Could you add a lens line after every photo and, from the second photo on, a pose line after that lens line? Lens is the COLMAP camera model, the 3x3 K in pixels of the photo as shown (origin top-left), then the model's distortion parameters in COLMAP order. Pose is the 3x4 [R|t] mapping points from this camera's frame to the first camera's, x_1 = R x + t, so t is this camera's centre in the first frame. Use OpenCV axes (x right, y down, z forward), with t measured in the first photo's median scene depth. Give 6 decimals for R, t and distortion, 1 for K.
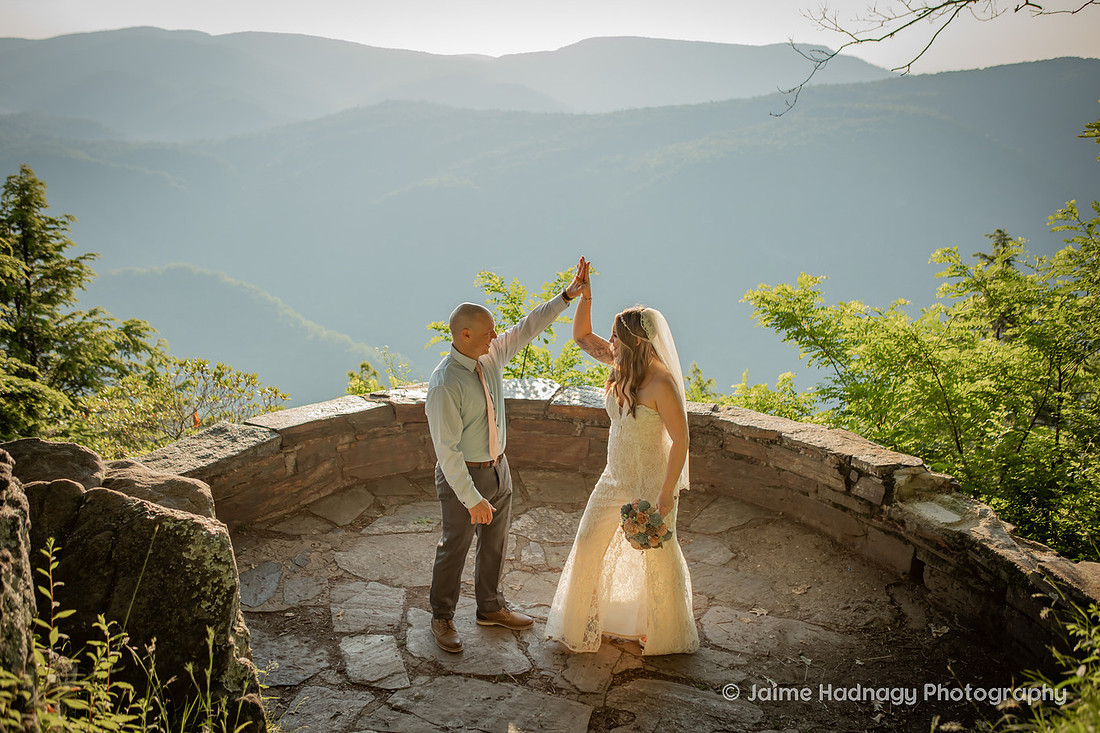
lens RADIAL K [[1070.3, 0, 523.8], [0, 1070.3, 345.7], [0, 0, 1]] dist [-0.042782, 0.000000]
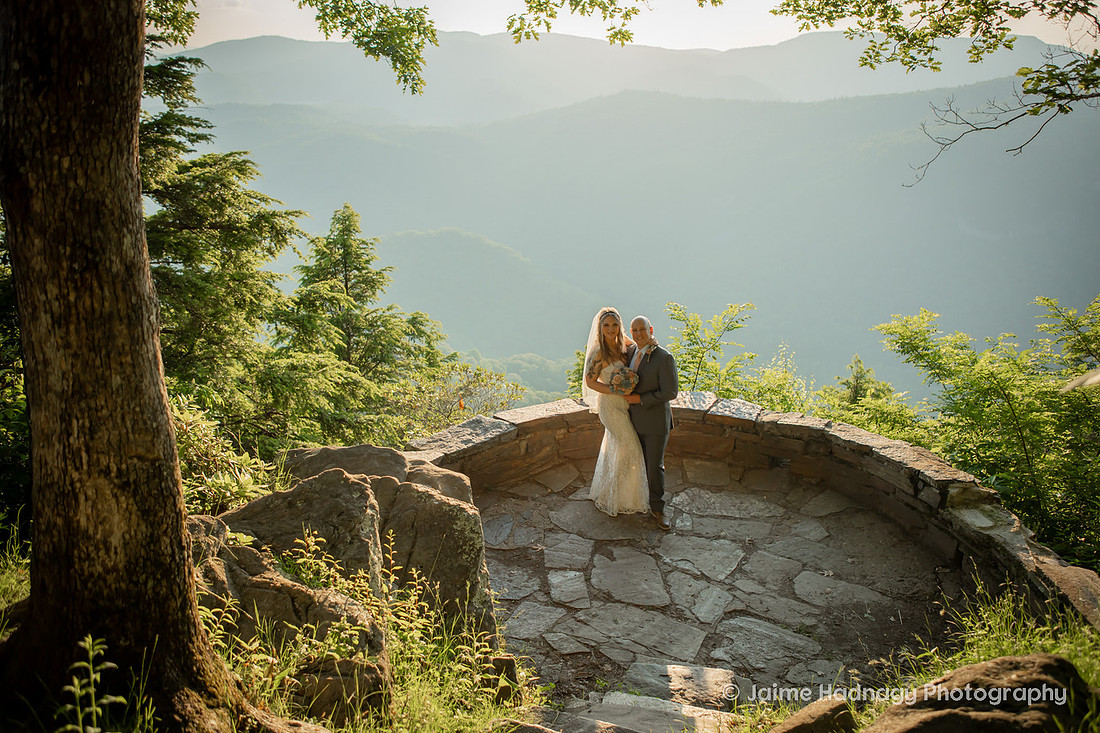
lens RADIAL K [[916.7, 0, 550.4], [0, 916.7, 359.6], [0, 0, 1]] dist [-0.087289, 0.096295]
pose [[0.979181, 0.047366, -0.197386, 0.059688], [-0.034890, 0.997195, 0.066213, -0.092327], [0.199969, -0.057948, 0.978087, -0.211316]]
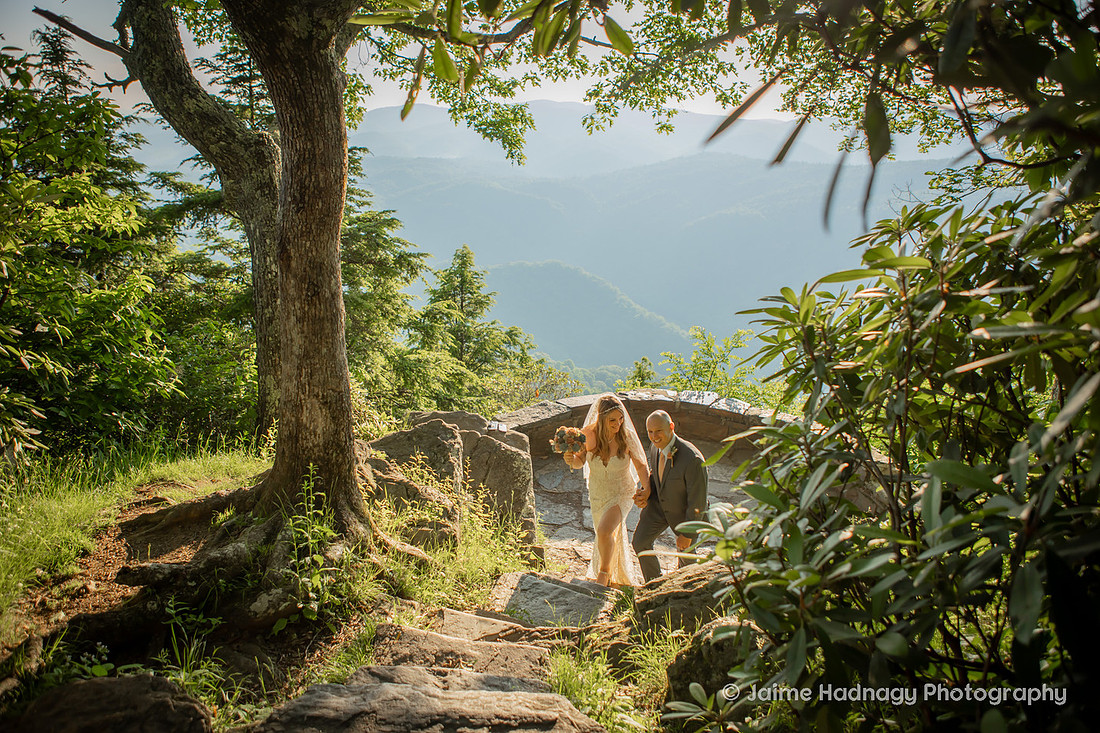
lens RADIAL K [[751.7, 0, 547.2], [0, 751.7, 358.4], [0, 0, 1]] dist [-0.100805, 0.065869]
pose [[0.947707, 0.087457, -0.306924, 0.163066], [-0.073077, 0.995635, 0.058061, -0.095423], [0.310662, -0.032596, 0.949961, -0.389309]]
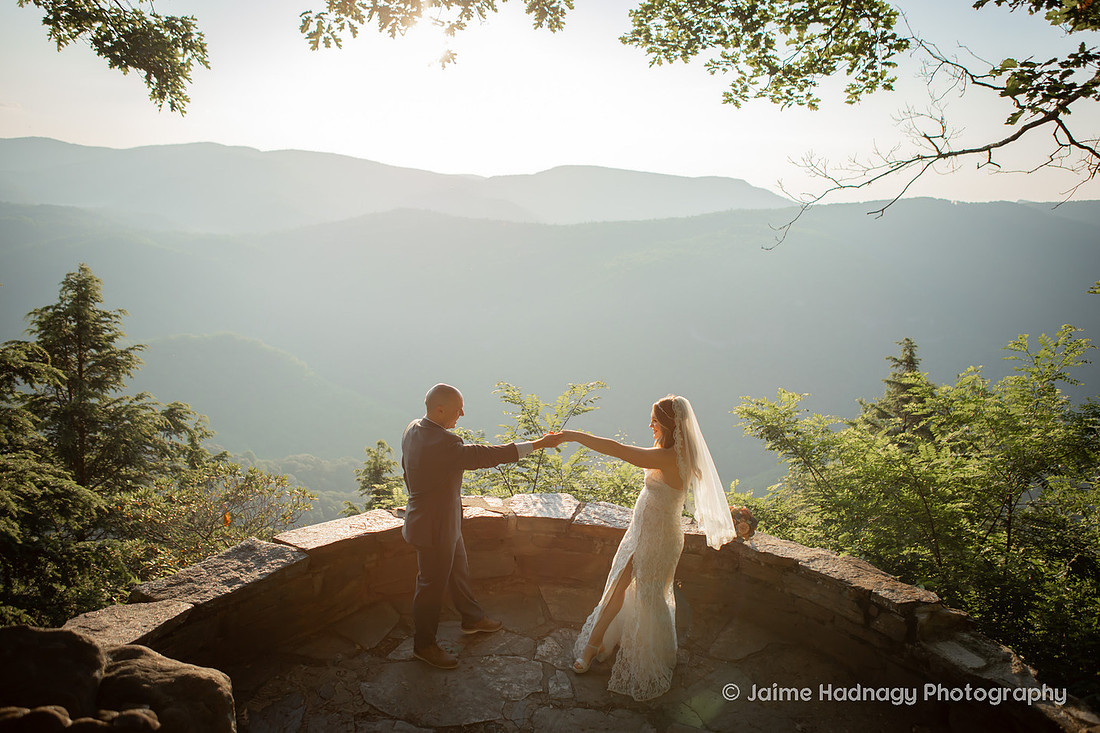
lens RADIAL K [[853.5, 0, 552.6], [0, 853.5, 356.5], [0, 0, 1]] dist [-0.081847, 0.062203]
pose [[0.997827, 0.031146, 0.058060, -0.050057], [-0.027682, 0.997842, -0.059538, -0.060695], [-0.059789, 0.057802, 0.996536, 0.179845]]
